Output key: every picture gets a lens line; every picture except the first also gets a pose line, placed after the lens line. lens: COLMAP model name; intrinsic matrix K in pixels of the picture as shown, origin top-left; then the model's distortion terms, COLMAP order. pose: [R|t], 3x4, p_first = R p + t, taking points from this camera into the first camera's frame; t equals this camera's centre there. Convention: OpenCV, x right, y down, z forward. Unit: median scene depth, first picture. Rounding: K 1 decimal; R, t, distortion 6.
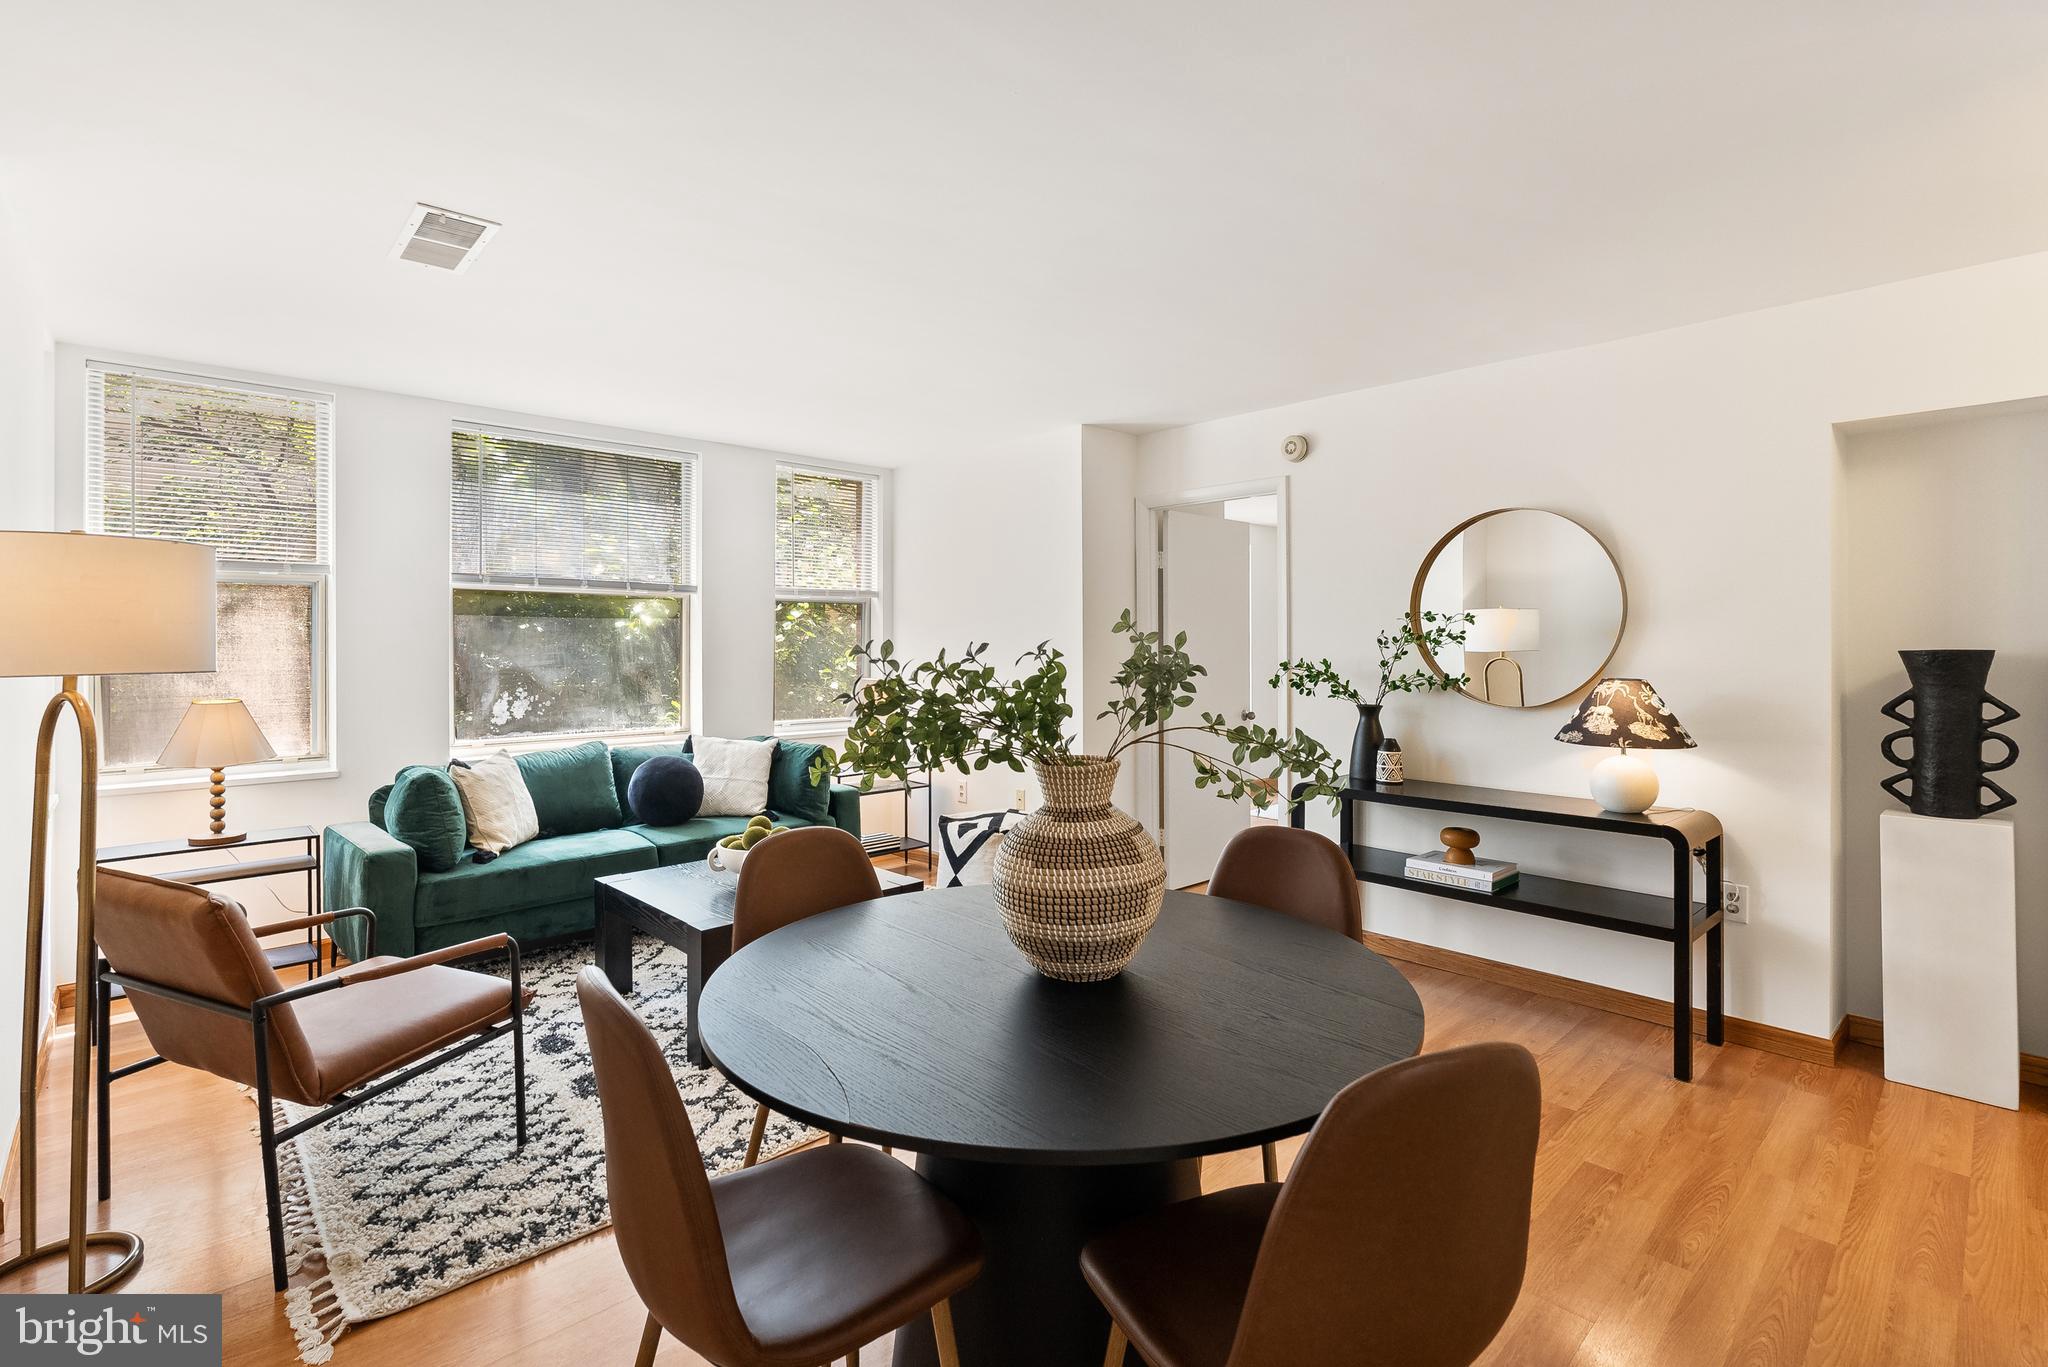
lens RADIAL K [[936.8, 0, 1018.7], [0, 936.8, 640.1], [0, 0, 1]] dist [-0.001033, 0.000337]
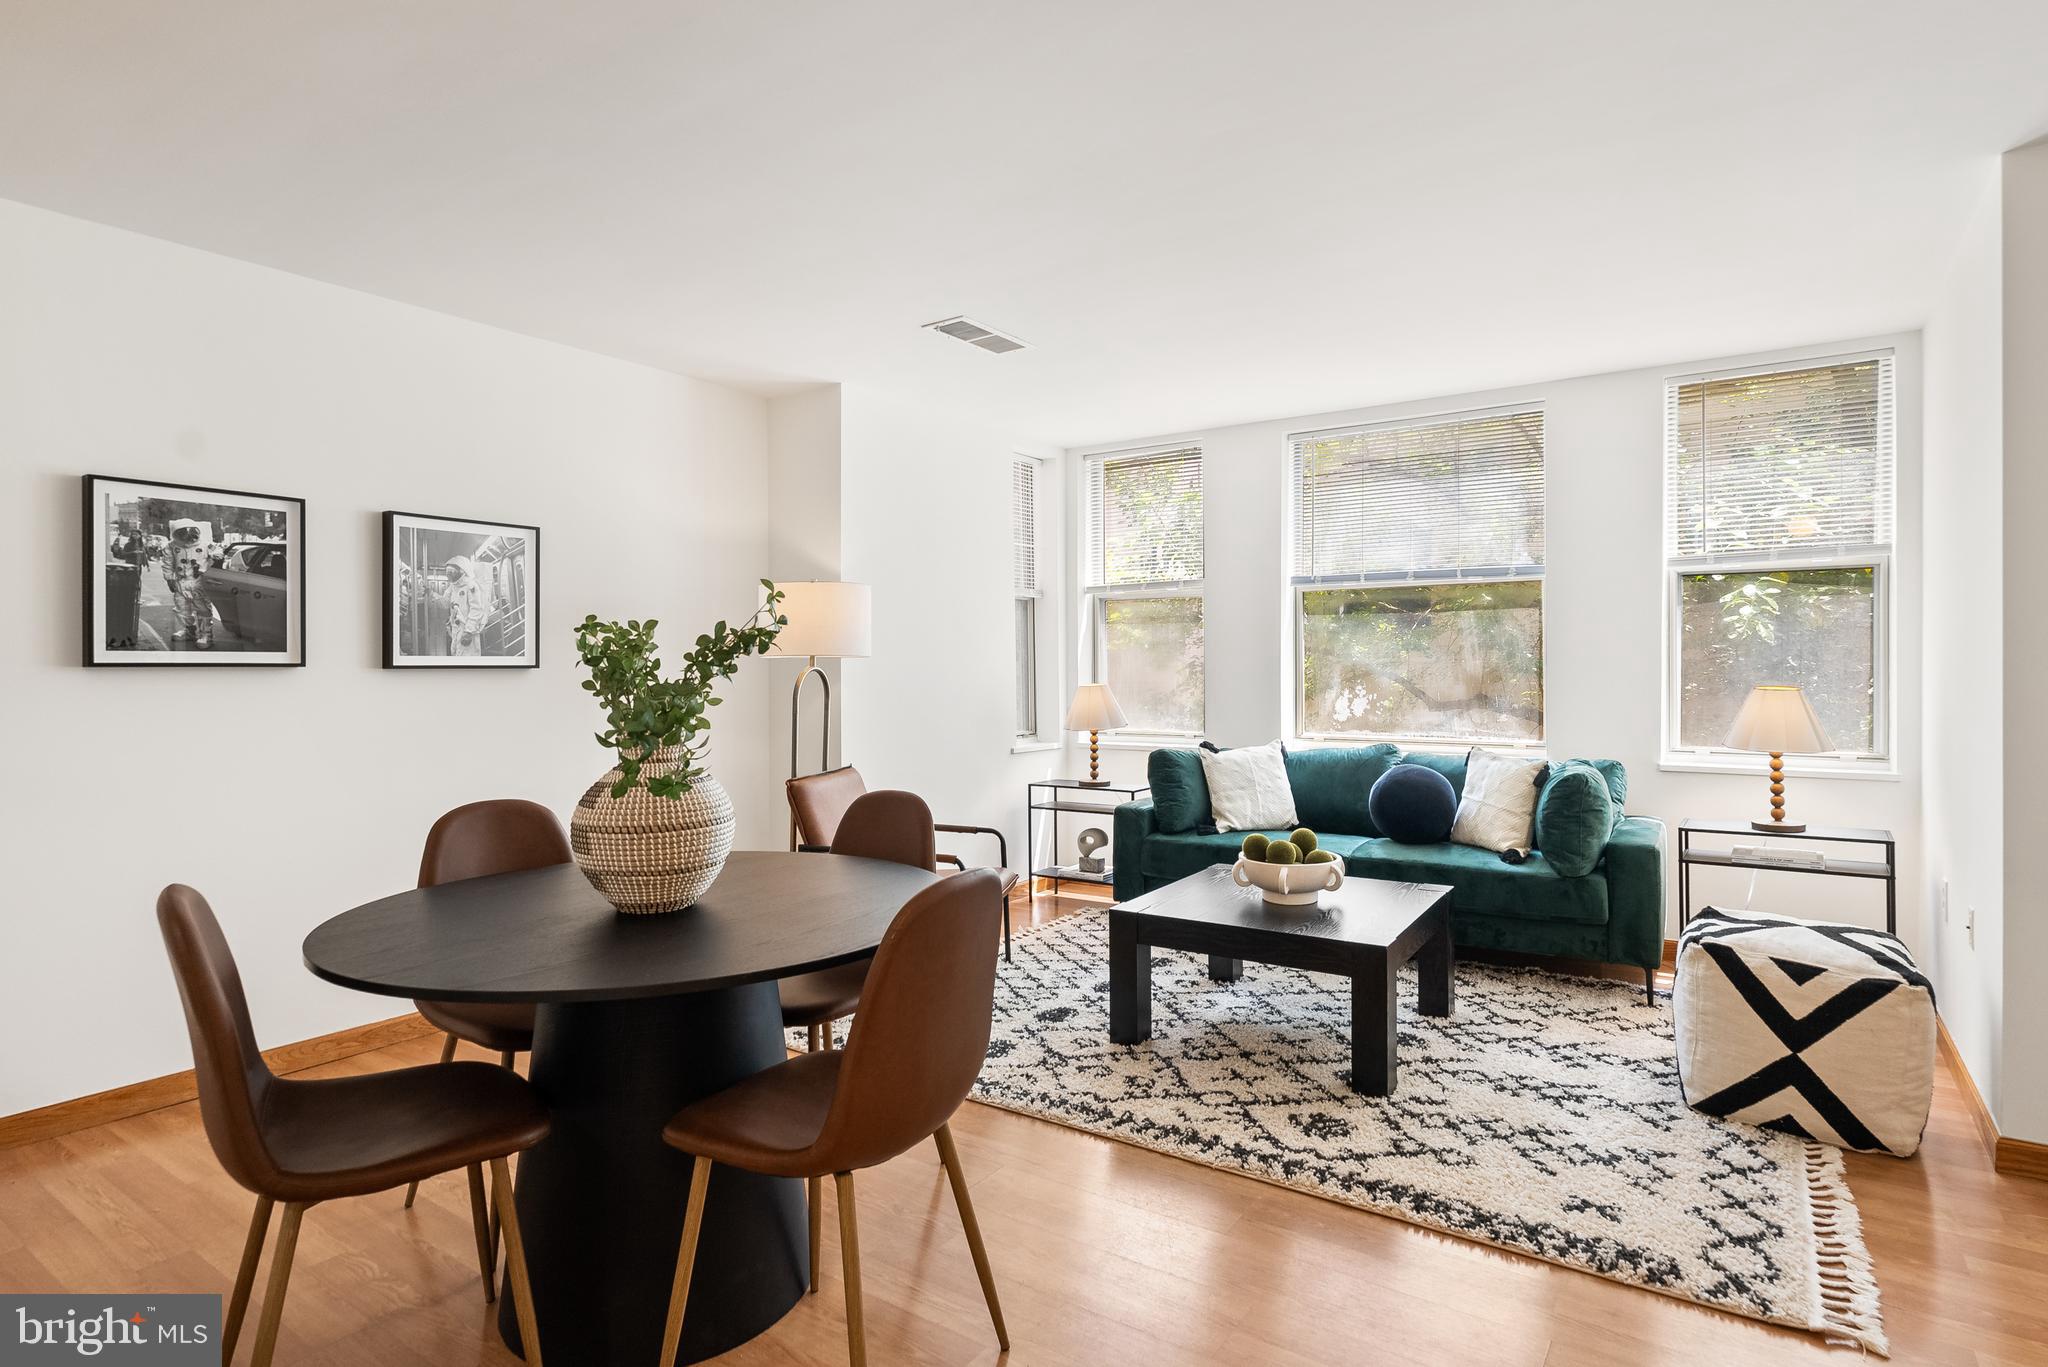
lens RADIAL K [[1056.8, 0, 1024.0], [0, 1056.8, 683.5], [0, 0, 1]] dist [0.000192, 0.000293]
pose [[0.223435, 0.021041, -0.974492, 0.670608], [0.011354, 0.999643, 0.024188, 0.023764], [0.974653, -0.016469, 0.223117, 0.551642]]
